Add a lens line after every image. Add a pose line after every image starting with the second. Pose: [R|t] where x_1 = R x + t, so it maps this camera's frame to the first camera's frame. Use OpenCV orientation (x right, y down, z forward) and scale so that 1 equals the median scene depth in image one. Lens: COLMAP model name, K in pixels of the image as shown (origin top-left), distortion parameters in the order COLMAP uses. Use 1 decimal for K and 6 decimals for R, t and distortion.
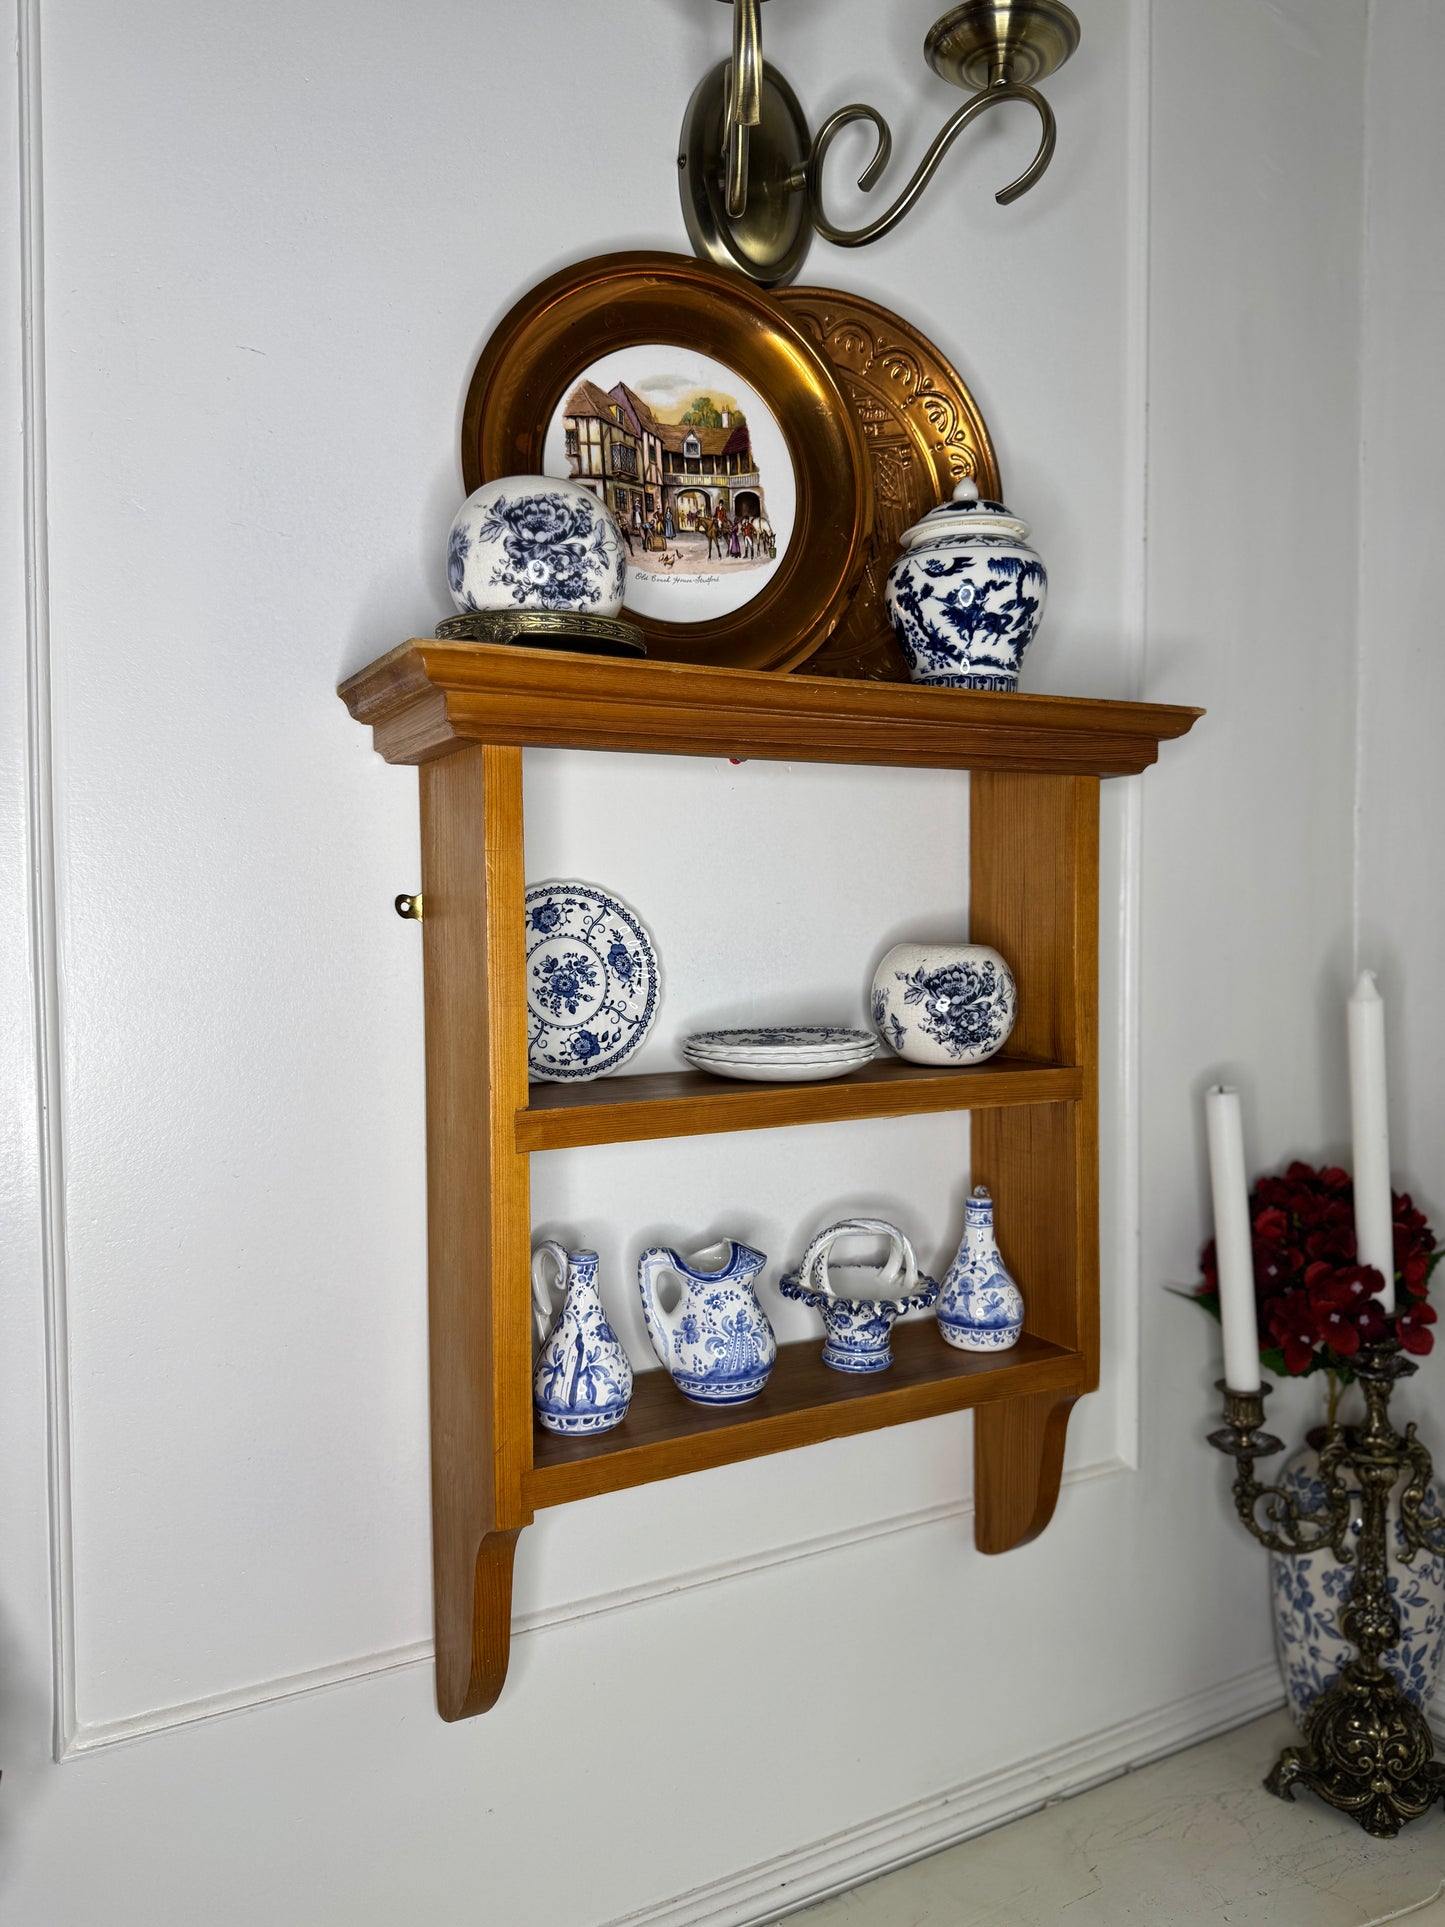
lens RADIAL K [[1372.7, 0, 729.0], [0, 1372.7, 970.6], [0, 0, 1]] dist [0.091658, -0.131314]
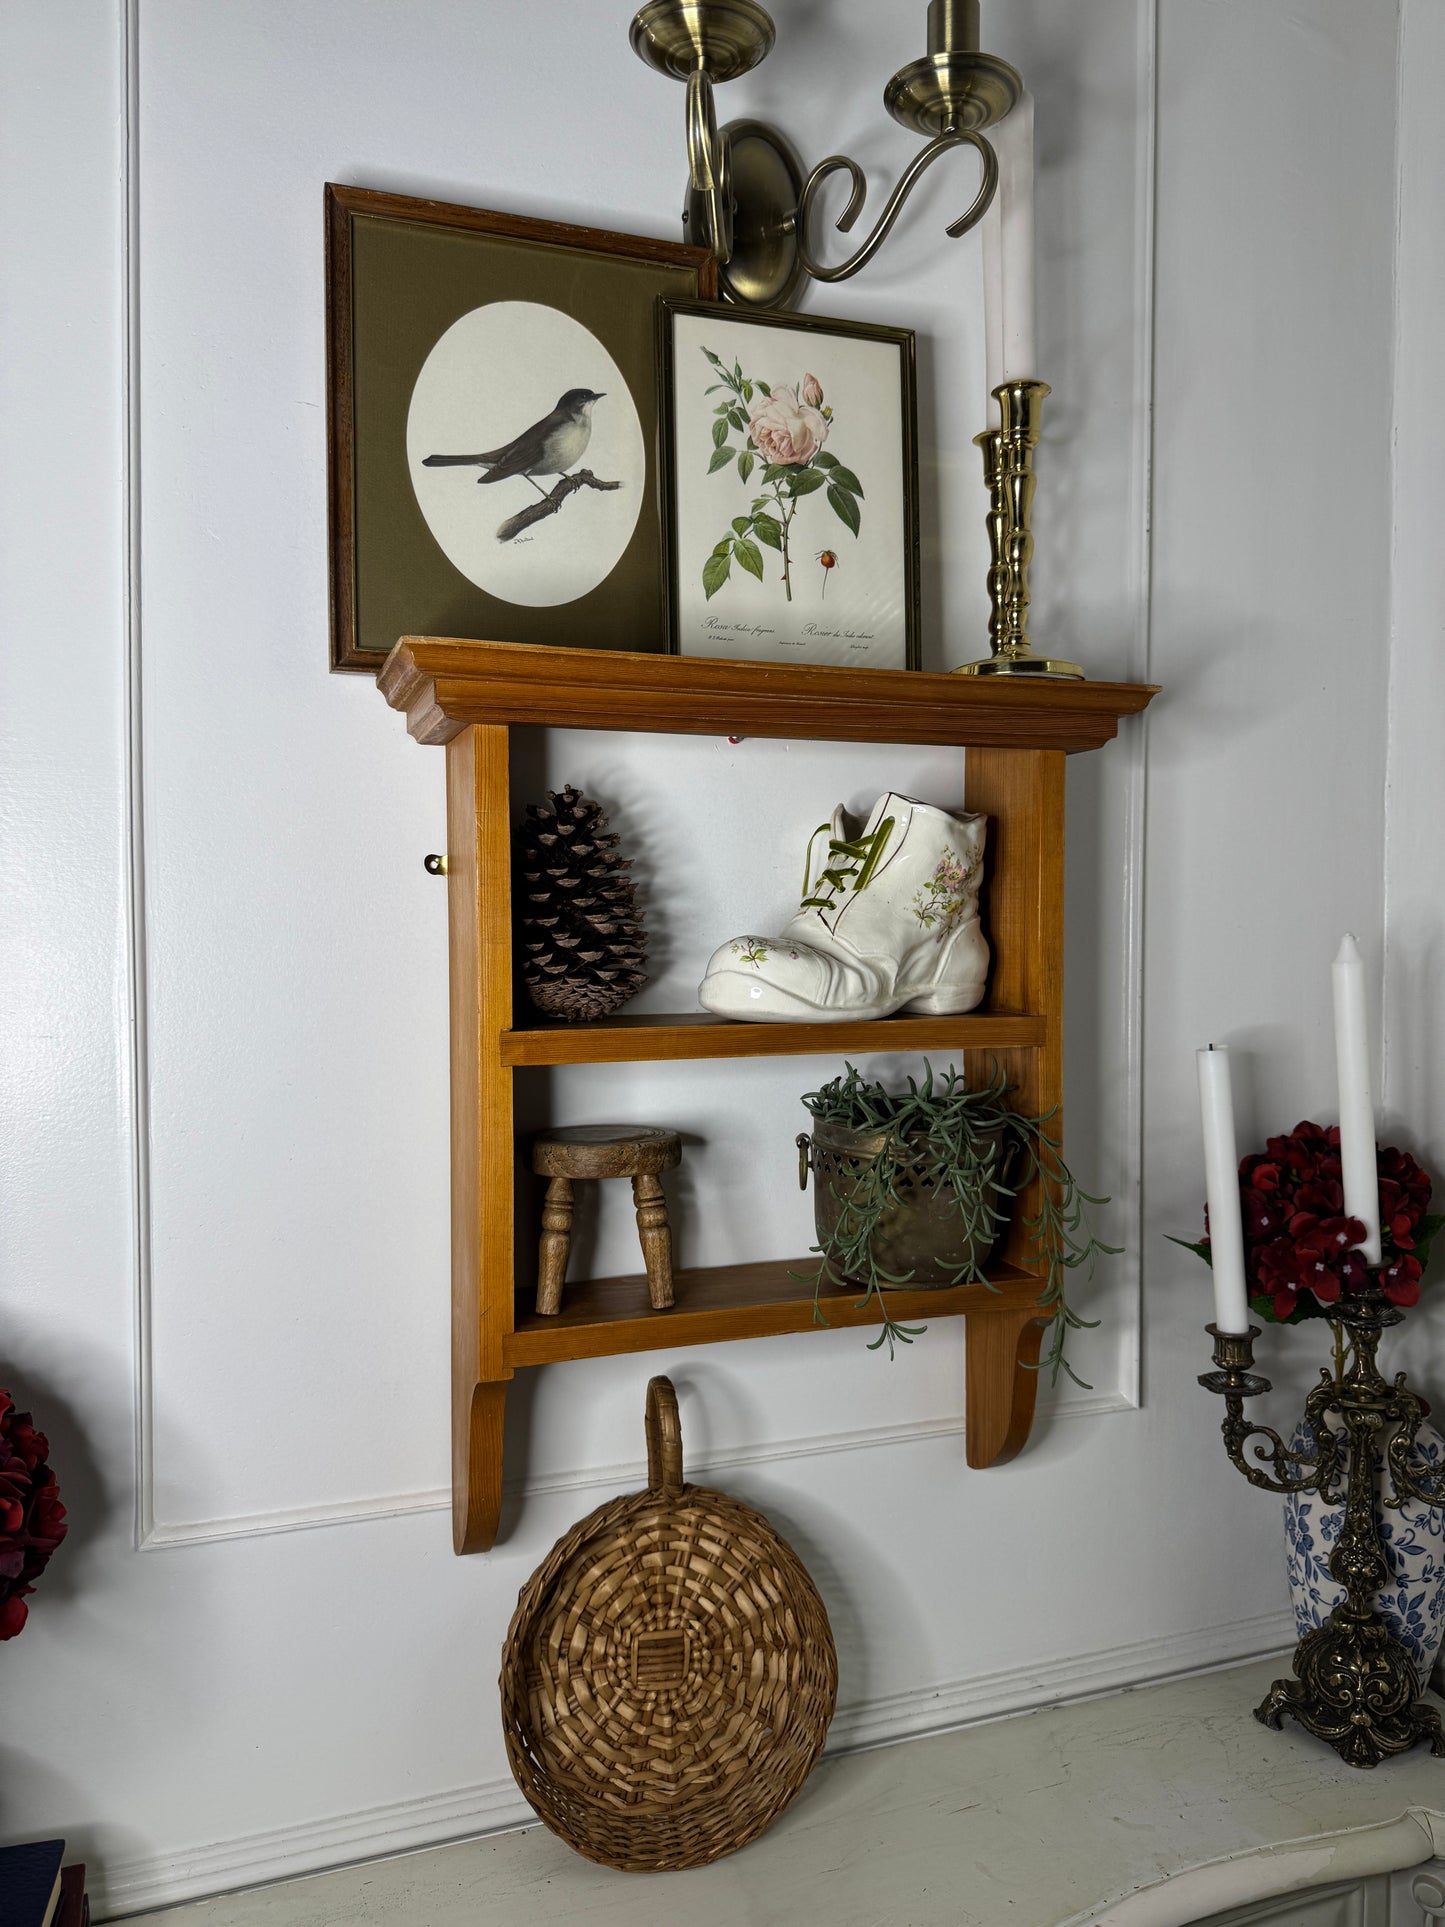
lens RADIAL K [[1370.3, 0, 730.7], [0, 1370.3, 967.6], [0, 0, 1]] dist [0.121370, -0.196641]
pose [[0.987673, 0.011483, -0.156107, 0.193323], [-0.012205, 0.999919, -0.003670, 0.041365], [0.156052, 0.005530, 0.987733, -0.126151]]
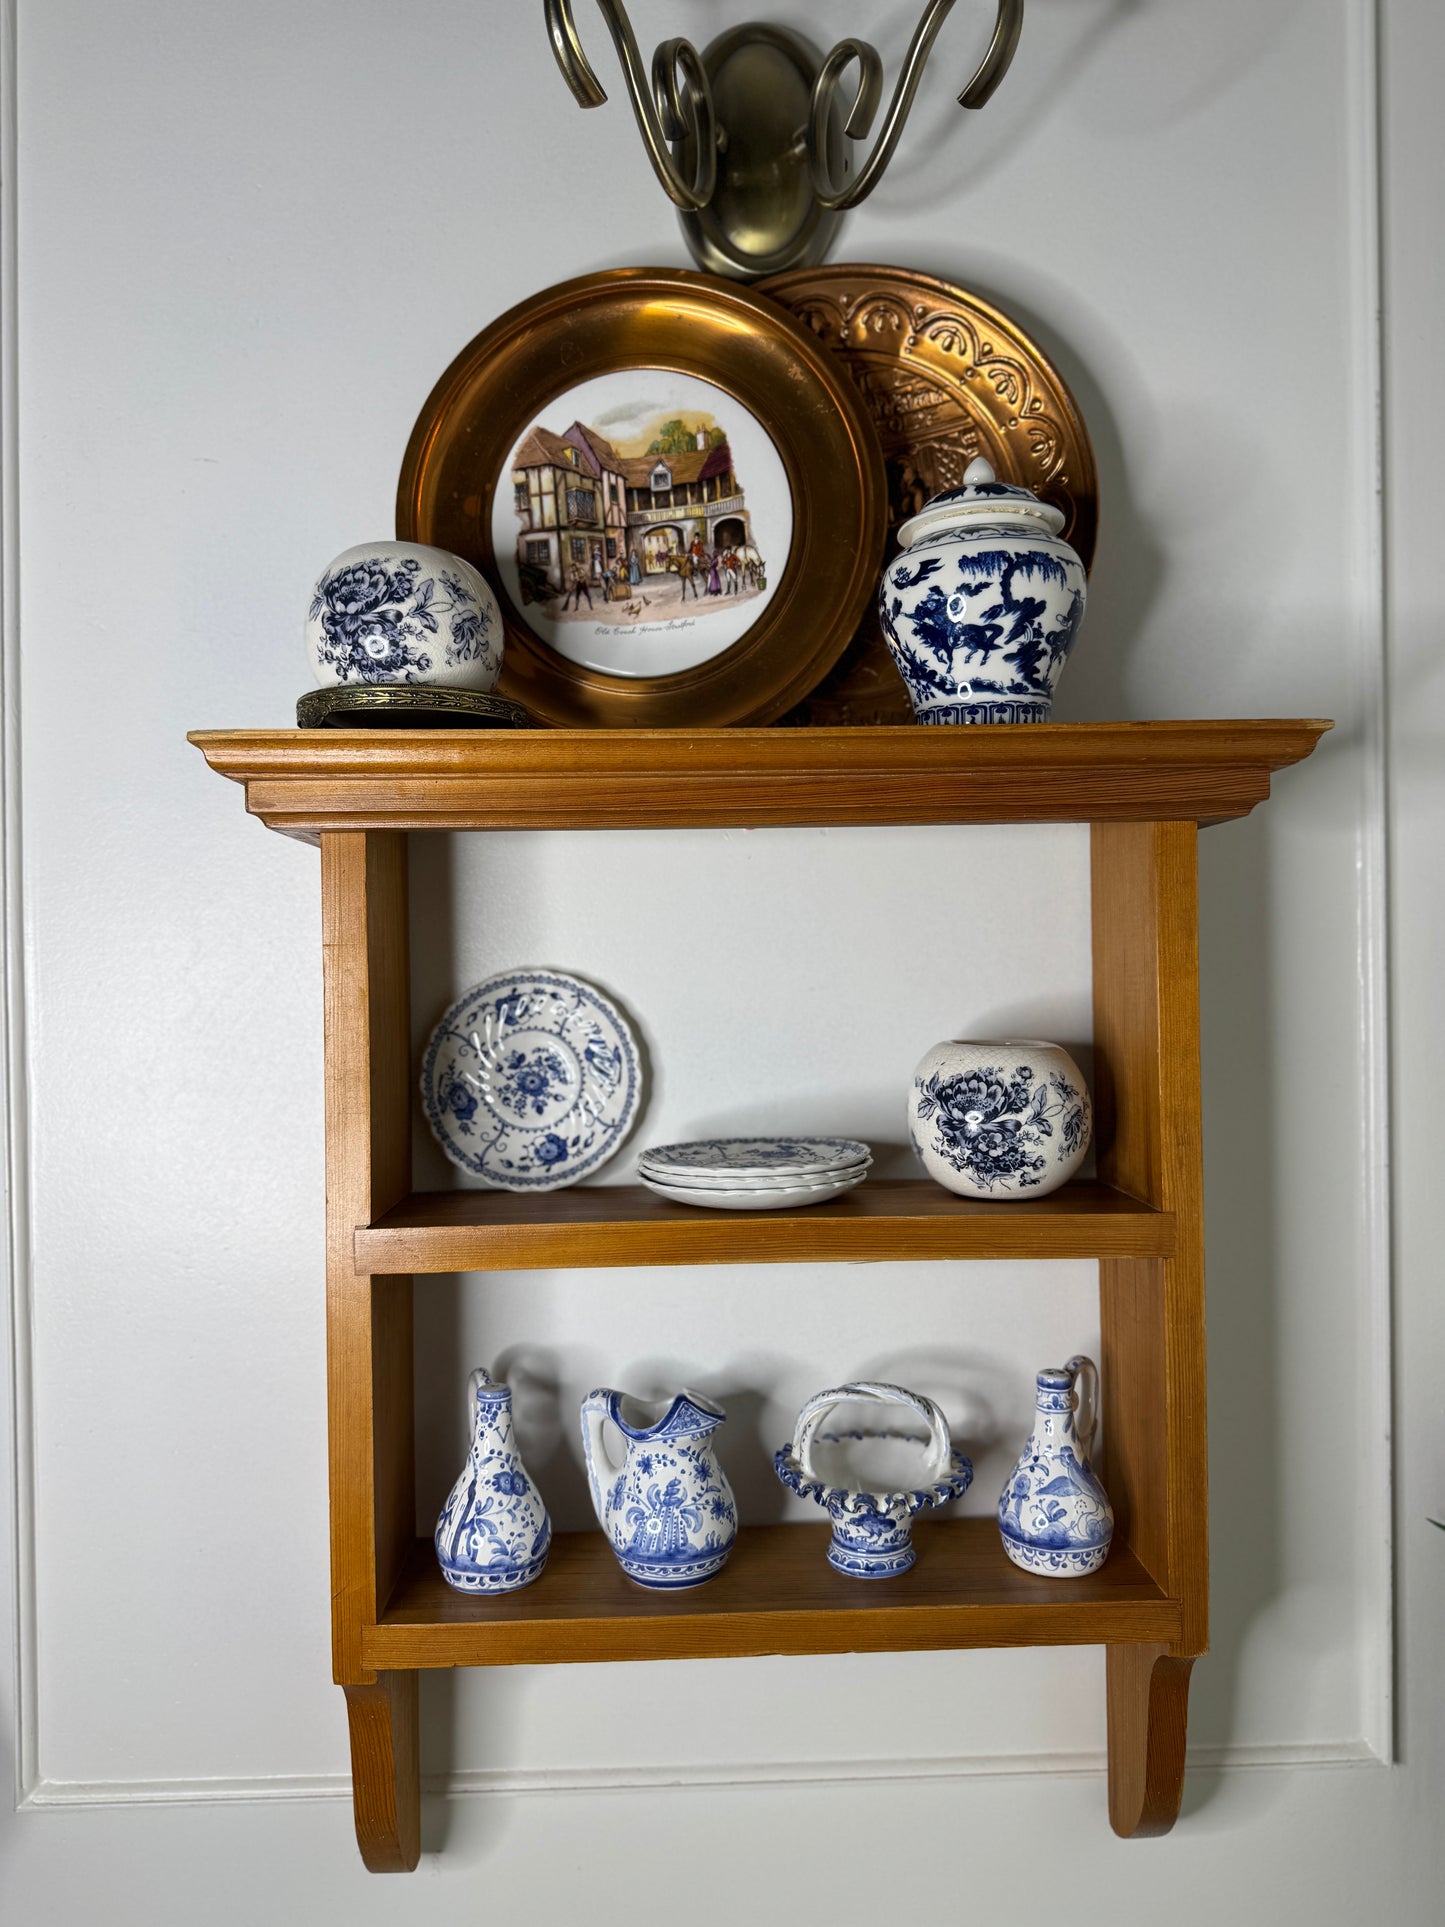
lens RADIAL K [[1372.7, 0, 729.0], [0, 1372.7, 970.6], [0, 0, 1]] dist [0.091658, -0.131314]
pose [[0.890005, -0.004948, -0.455923, 0.413335], [-0.010445, 0.999457, -0.031236, -0.036800], [0.455830, 0.032562, 0.889471, 0.244147]]
